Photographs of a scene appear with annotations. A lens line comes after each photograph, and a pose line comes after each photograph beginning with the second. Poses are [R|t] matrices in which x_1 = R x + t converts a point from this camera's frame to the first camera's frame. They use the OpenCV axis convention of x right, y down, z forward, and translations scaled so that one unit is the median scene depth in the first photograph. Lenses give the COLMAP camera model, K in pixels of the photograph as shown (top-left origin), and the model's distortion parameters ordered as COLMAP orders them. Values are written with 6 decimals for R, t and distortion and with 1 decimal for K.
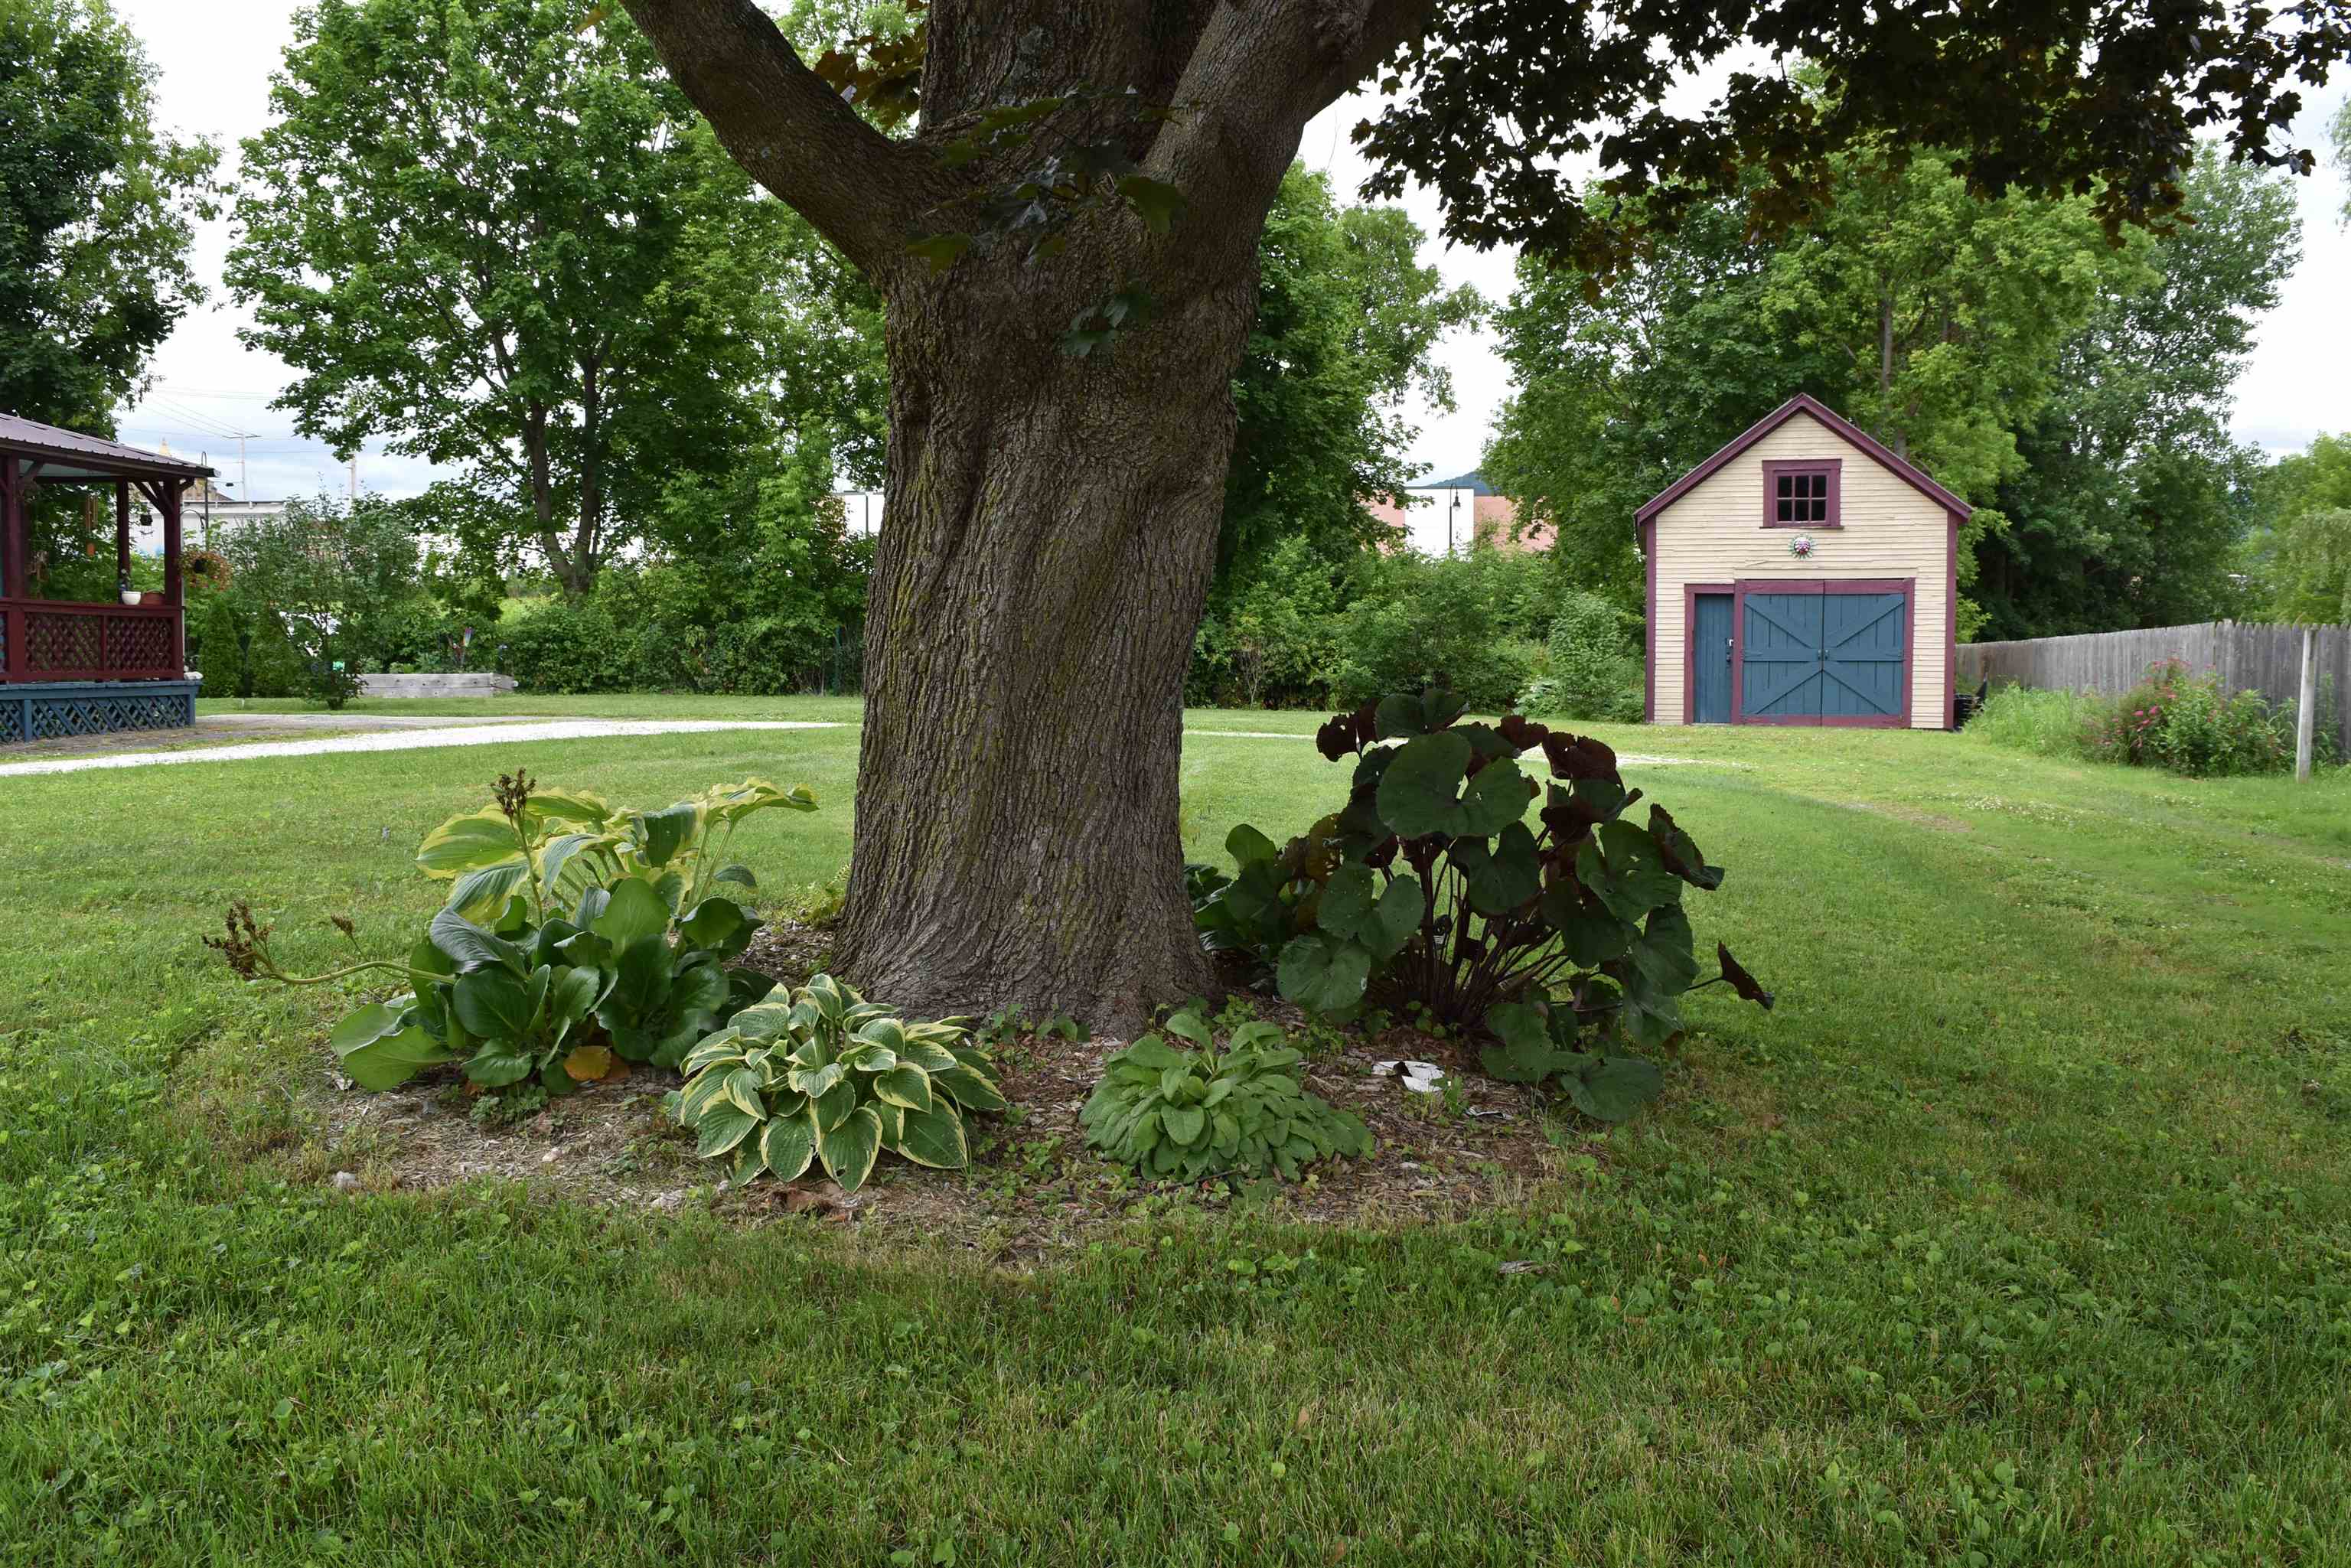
lens RADIAL K [[1861.0, 0, 1196.3], [0, 1861.0, 780.7], [0, 0, 1]] dist [-0.097573, 0.024633]
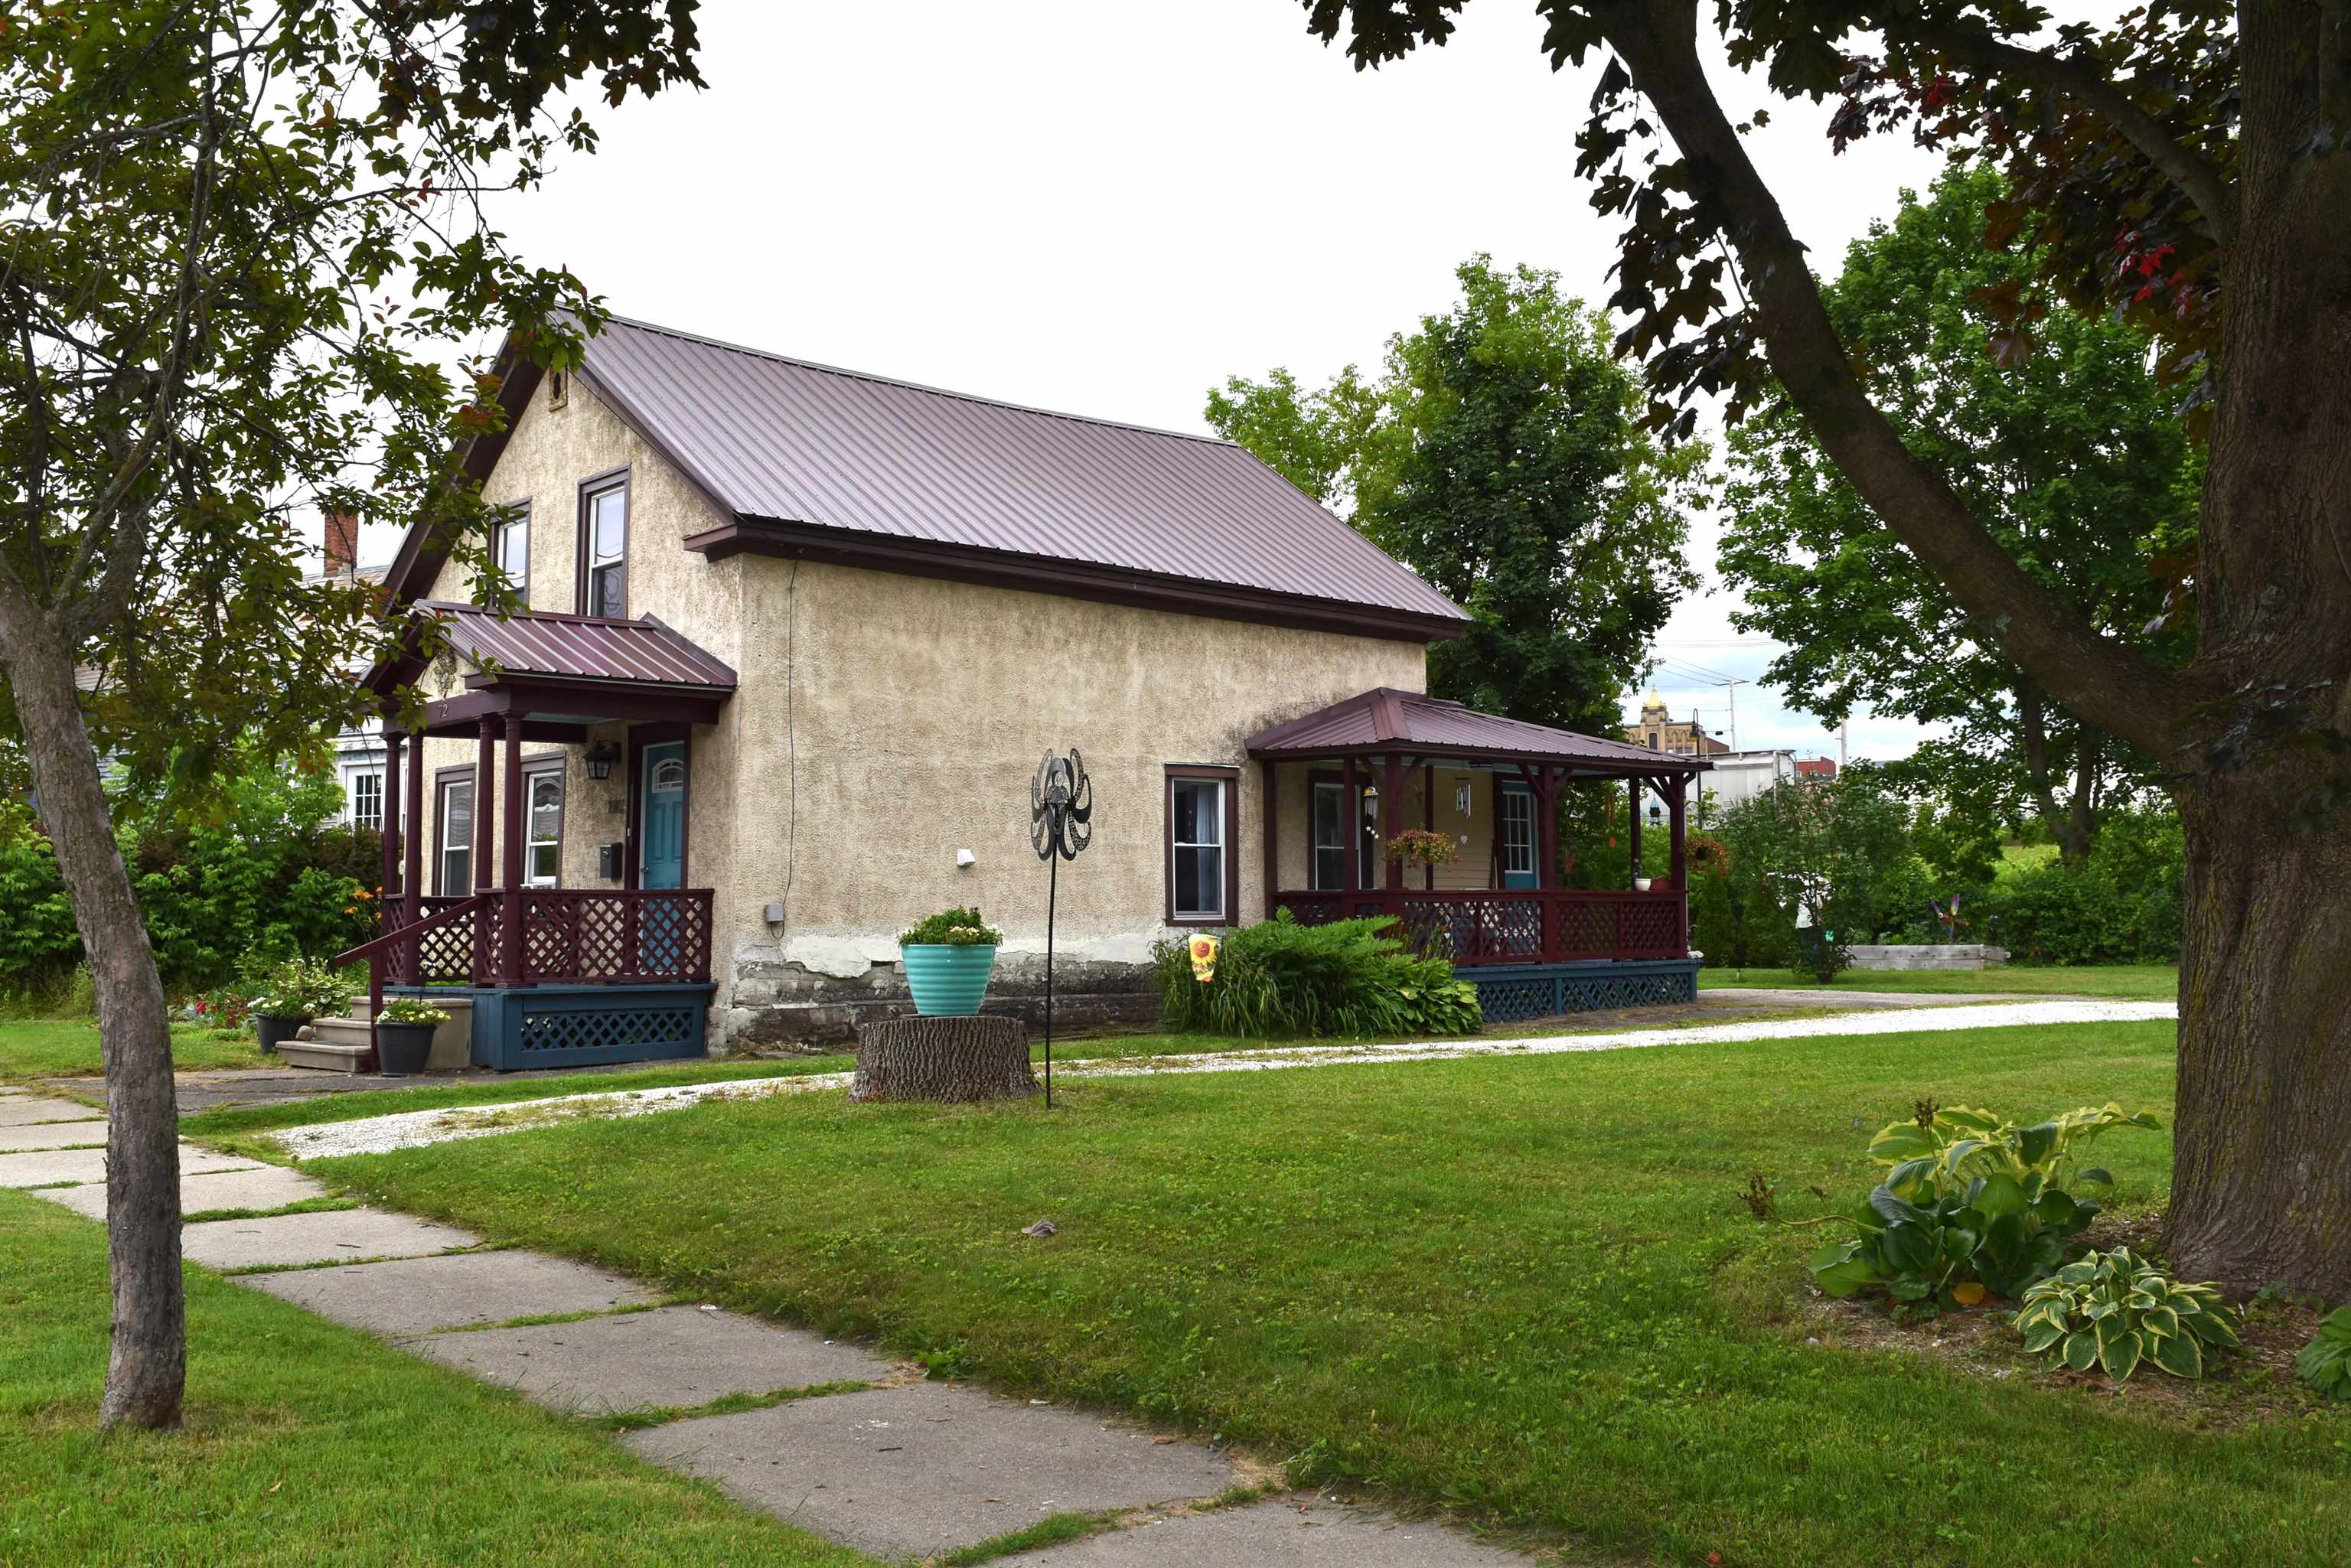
lens RADIAL K [[2209.3, 0, 1190.8], [0, 2209.3, 780.1], [0, 0, 1]] dist [-0.052987, 0.000000]
pose [[0.750008, -0.047210, -0.659742, 0.085926], [-0.030612, 0.993903, -0.105923, -0.012410], [0.660720, 0.099639, 0.743990, -0.175354]]
